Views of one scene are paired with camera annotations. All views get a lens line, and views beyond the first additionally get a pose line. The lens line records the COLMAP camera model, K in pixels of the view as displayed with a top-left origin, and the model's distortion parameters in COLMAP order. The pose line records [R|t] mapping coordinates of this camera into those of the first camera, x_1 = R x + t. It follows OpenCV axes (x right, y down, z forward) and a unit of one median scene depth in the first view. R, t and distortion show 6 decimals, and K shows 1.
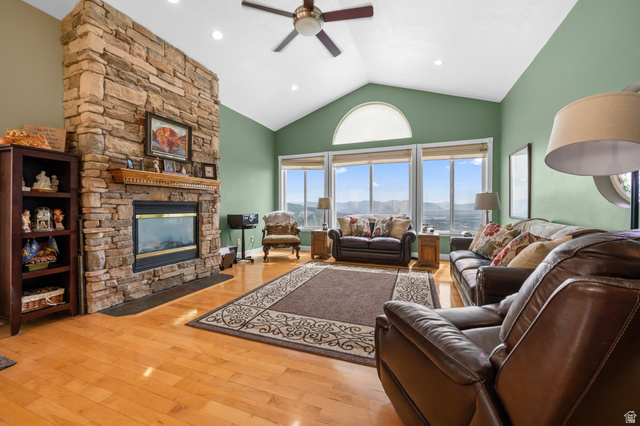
lens RADIAL K [[255.6, 0, 318.8], [0, 255.6, 211.5], [0, 0, 1]] dist [-0.002816, -0.000155]
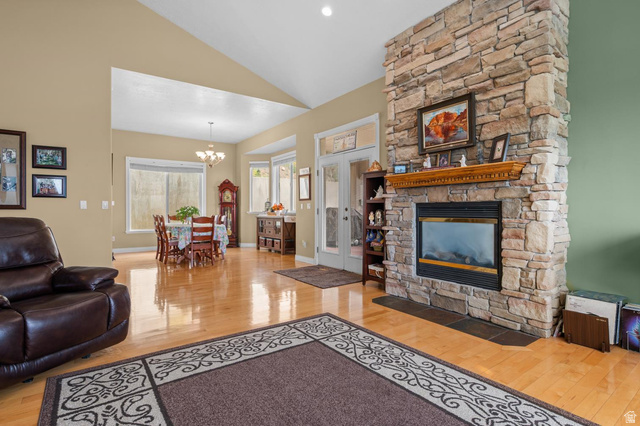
lens RADIAL K [[324.4, 0, 321.1], [0, 324.4, 212.6], [0, 0, 1]] dist [-0.005176, -0.000492]
pose [[-0.545006, 0.006914, -0.838404, 0.552536], [-0.013454, 0.999765, 0.016990, -0.022284], [0.838324, 0.020540, -0.544785, 1.384398]]
